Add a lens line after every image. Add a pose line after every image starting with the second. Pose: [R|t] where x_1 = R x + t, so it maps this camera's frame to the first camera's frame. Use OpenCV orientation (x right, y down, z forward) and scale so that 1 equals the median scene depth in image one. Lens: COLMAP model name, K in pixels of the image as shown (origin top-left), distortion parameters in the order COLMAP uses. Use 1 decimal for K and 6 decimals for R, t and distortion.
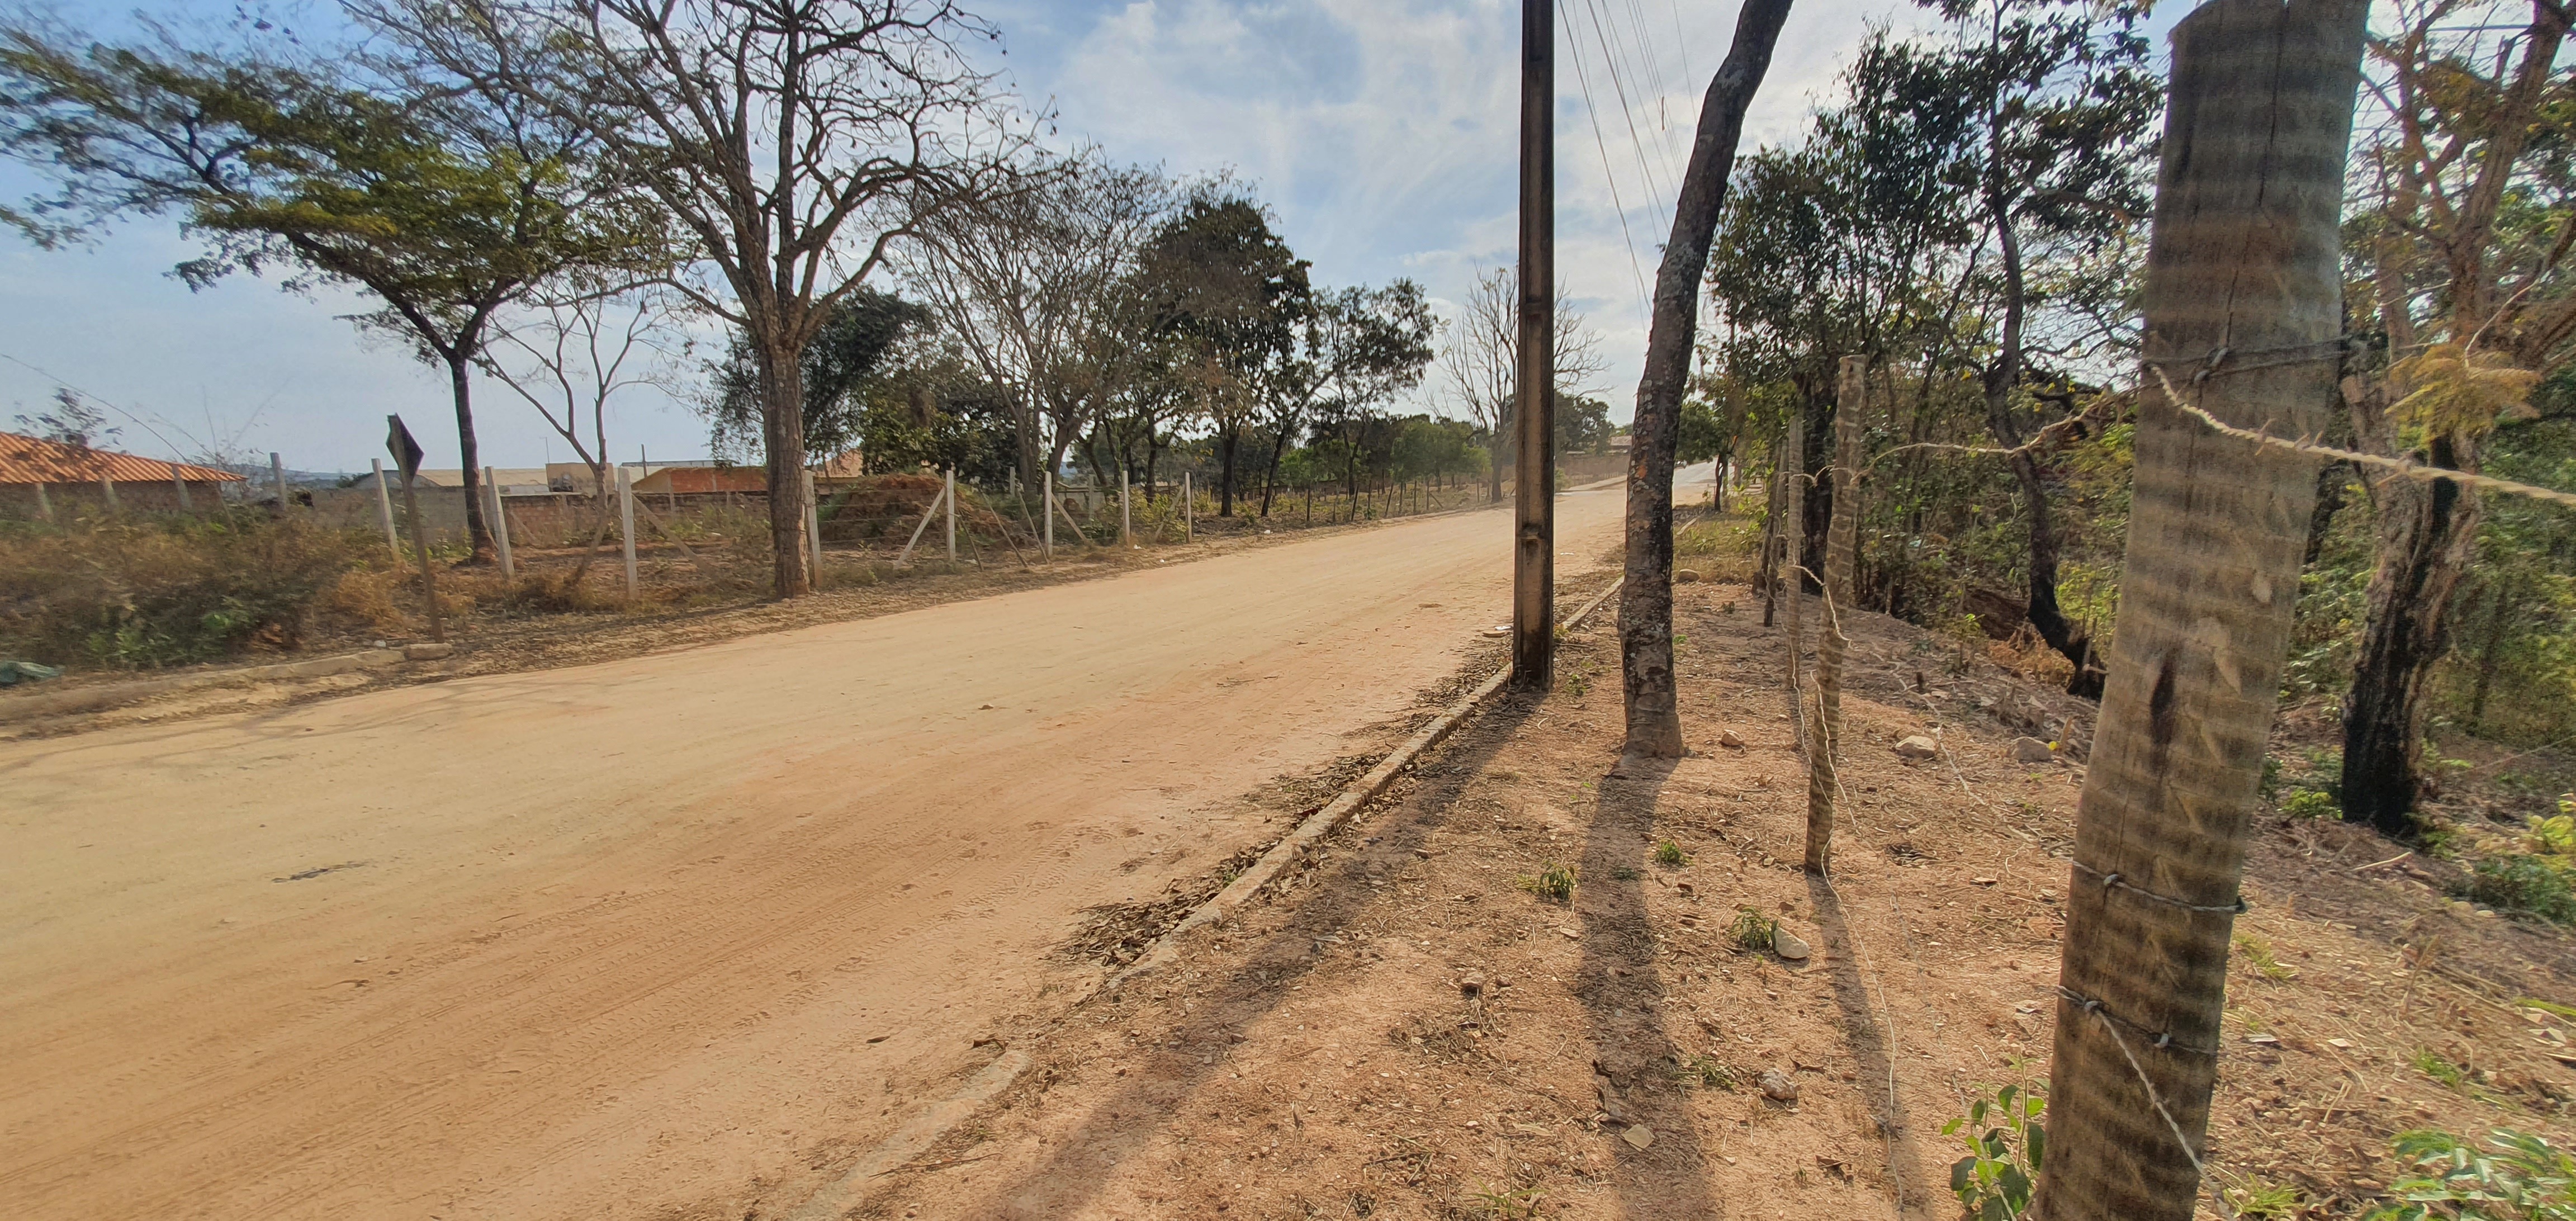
lens RADIAL K [[1018.3, 0, 1277.4], [0, 1018.3, 641.8], [0, 0, 1]] dist [0.004056, -0.000012]
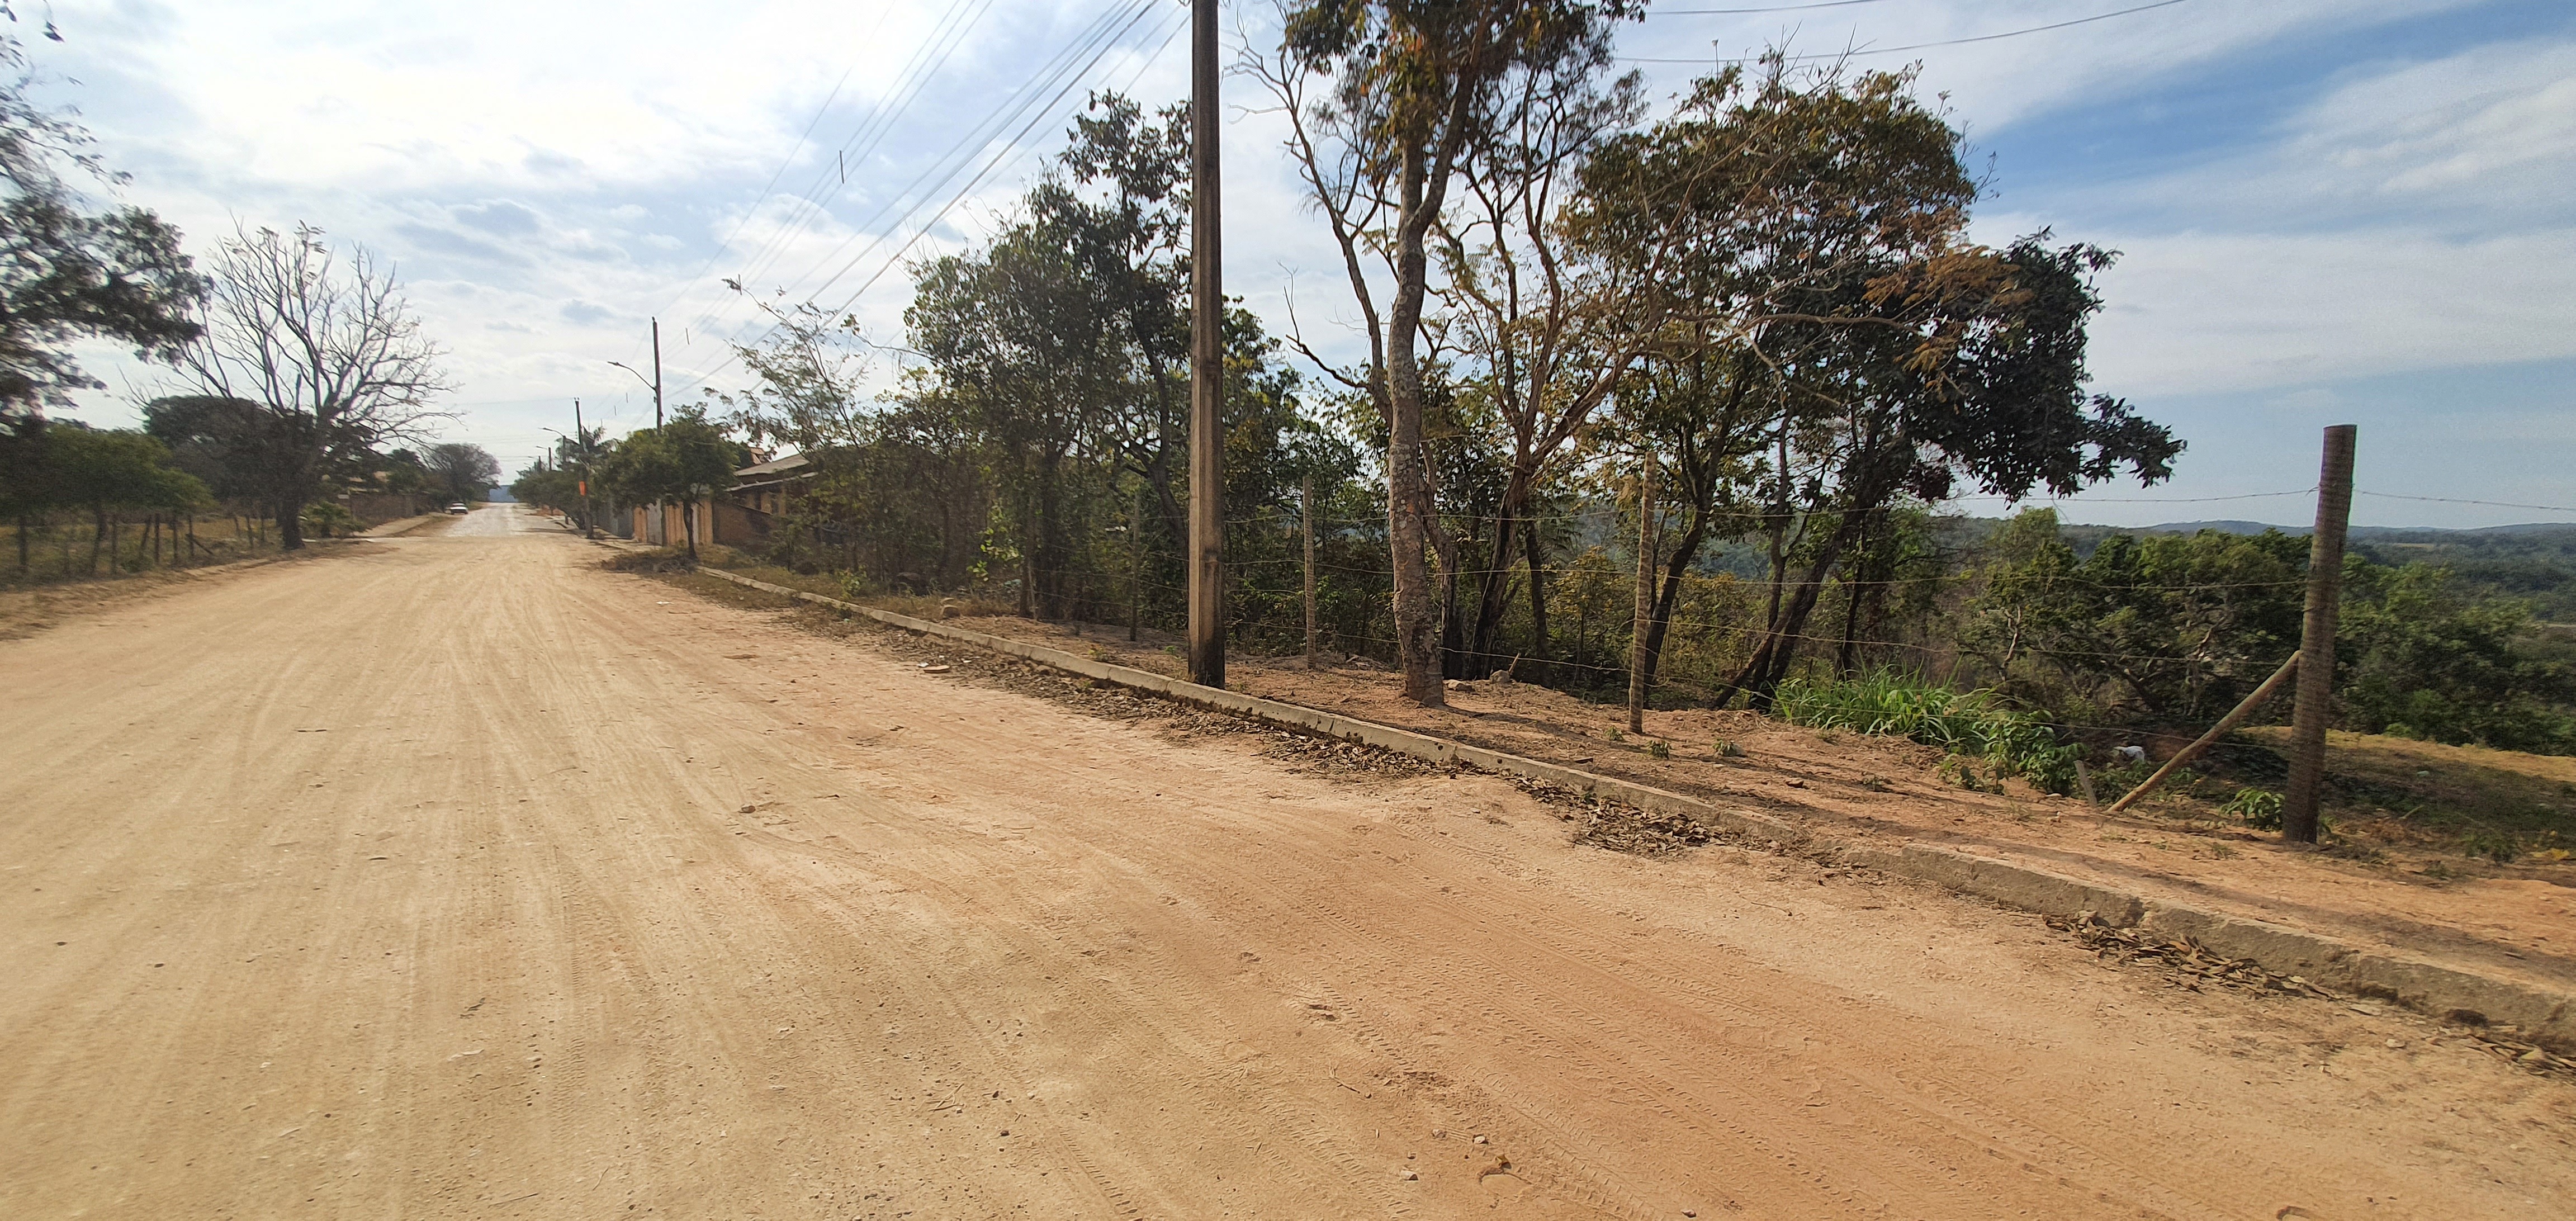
lens RADIAL K [[1018.3, 0, 1287.9], [0, 1018.3, 630.9], [0, 0, 1]] dist [0.004056, -0.000012]
pose [[0.466448, -0.054932, 0.882841, -0.735705], [0.113408, 0.993547, 0.001901, -0.013240], [-0.877248, 0.099235, 0.469668, 0.377532]]
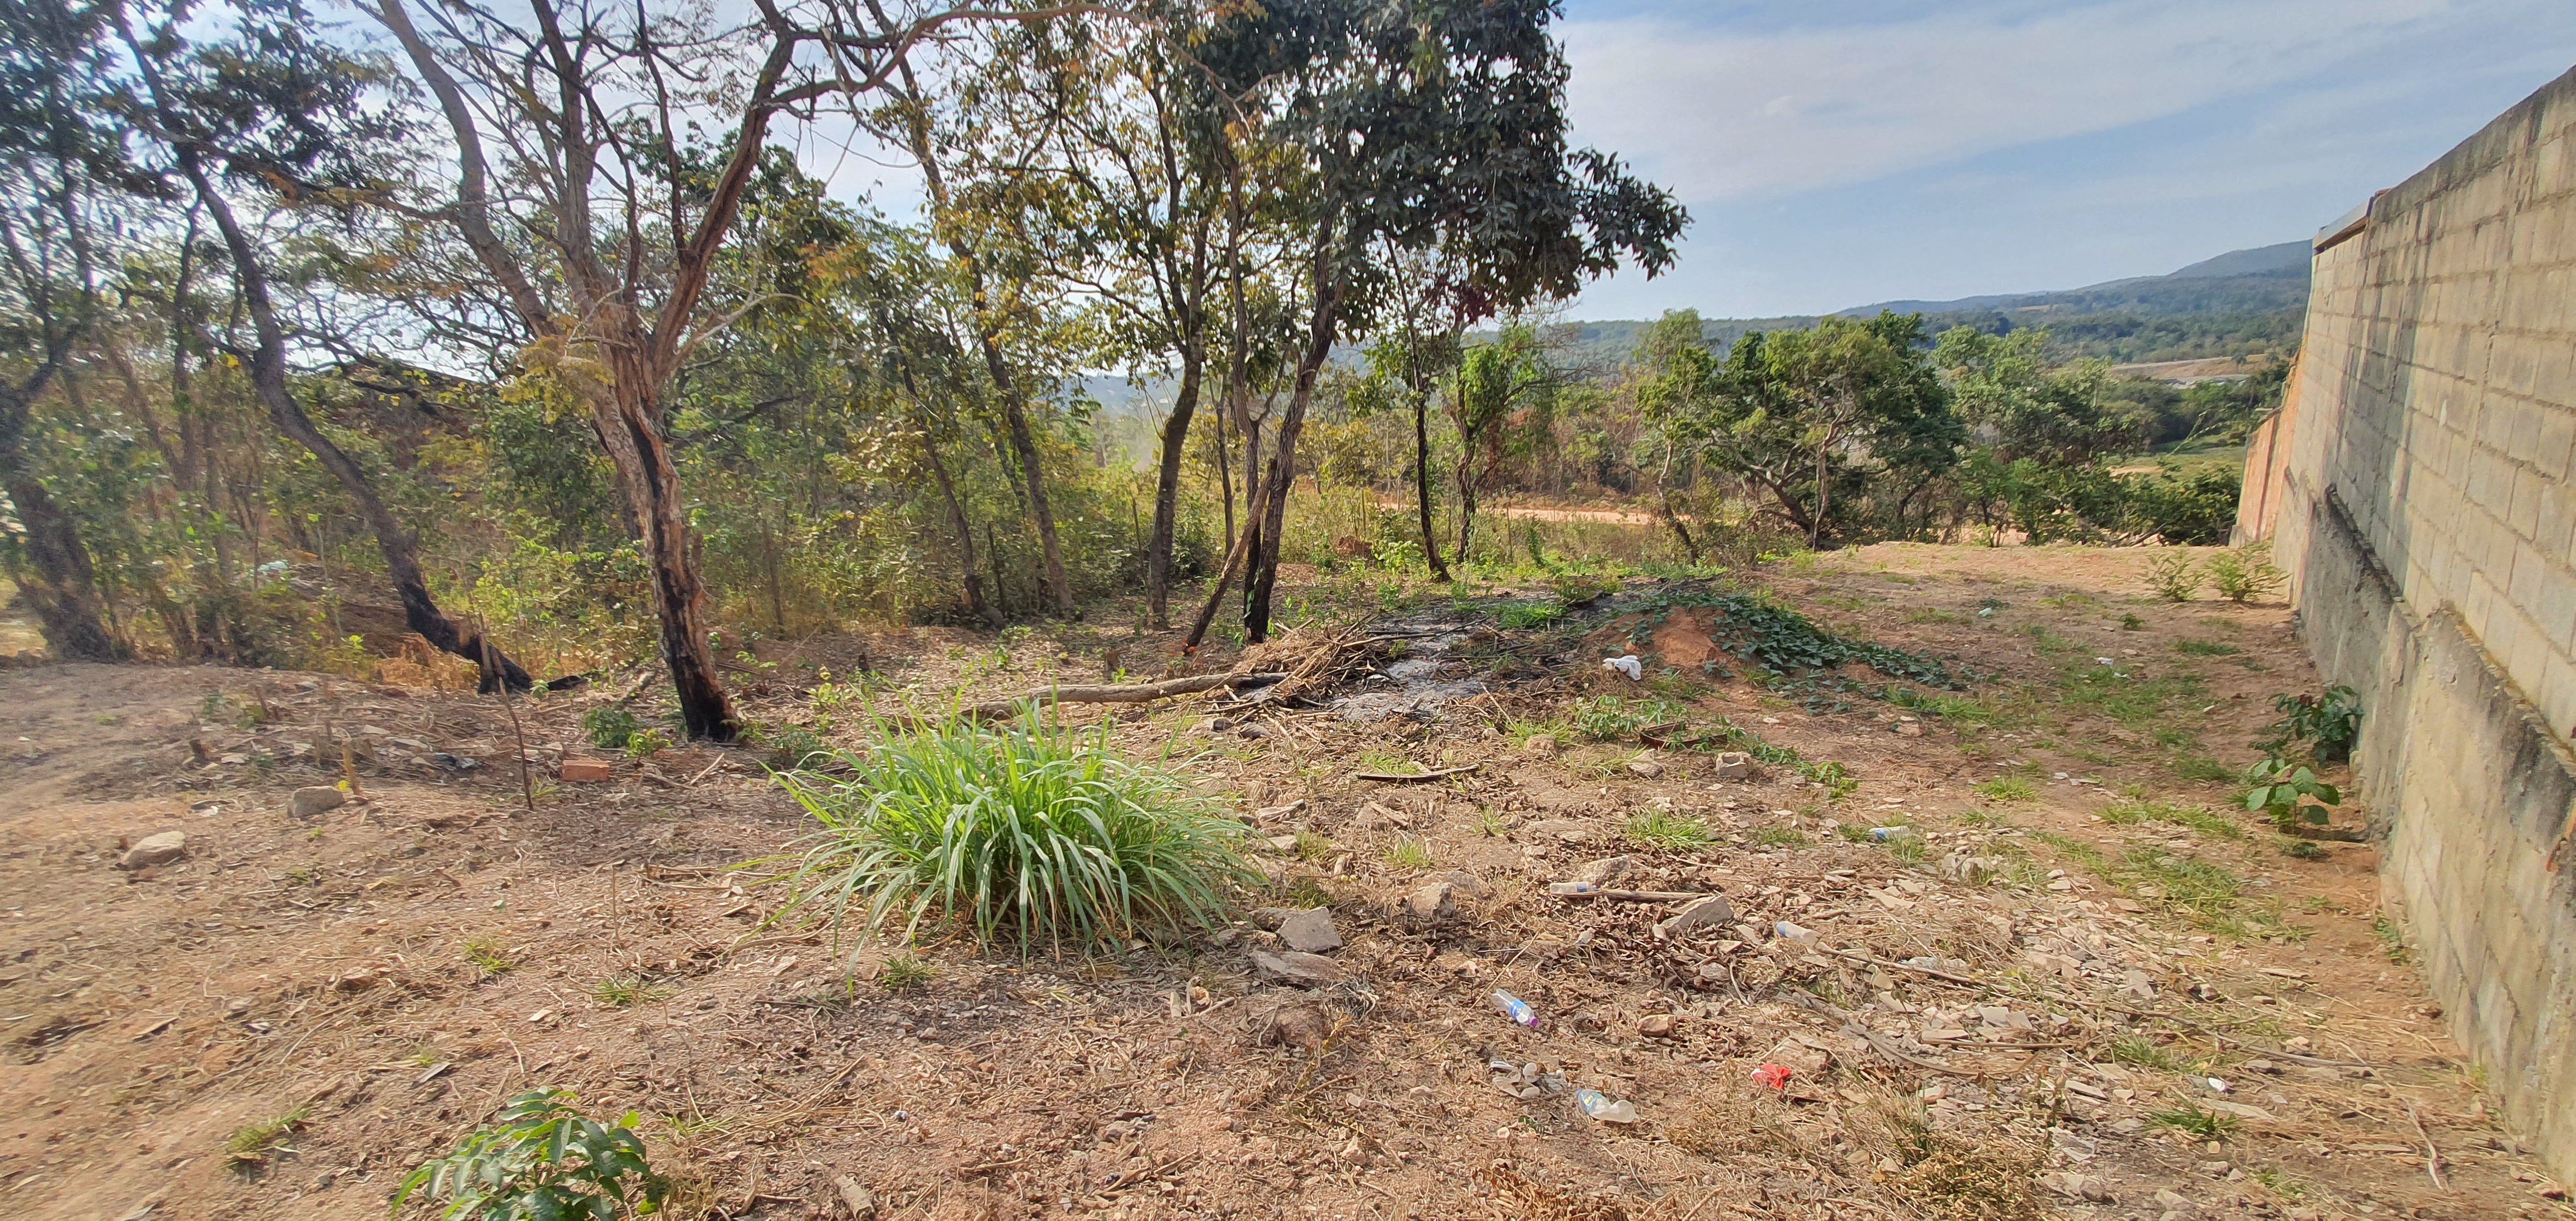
lens RADIAL K [[1018.3, 0, 1273.2], [0, 1018.3, 628.3], [0, 0, 1]] dist [0.004056, -0.000012]
pose [[0.273467, -0.227068, 0.934696, 0.147067], [0.233144, 0.958408, 0.164616, 0.011617], [-0.933199, 0.172901, 0.315032, -0.021700]]
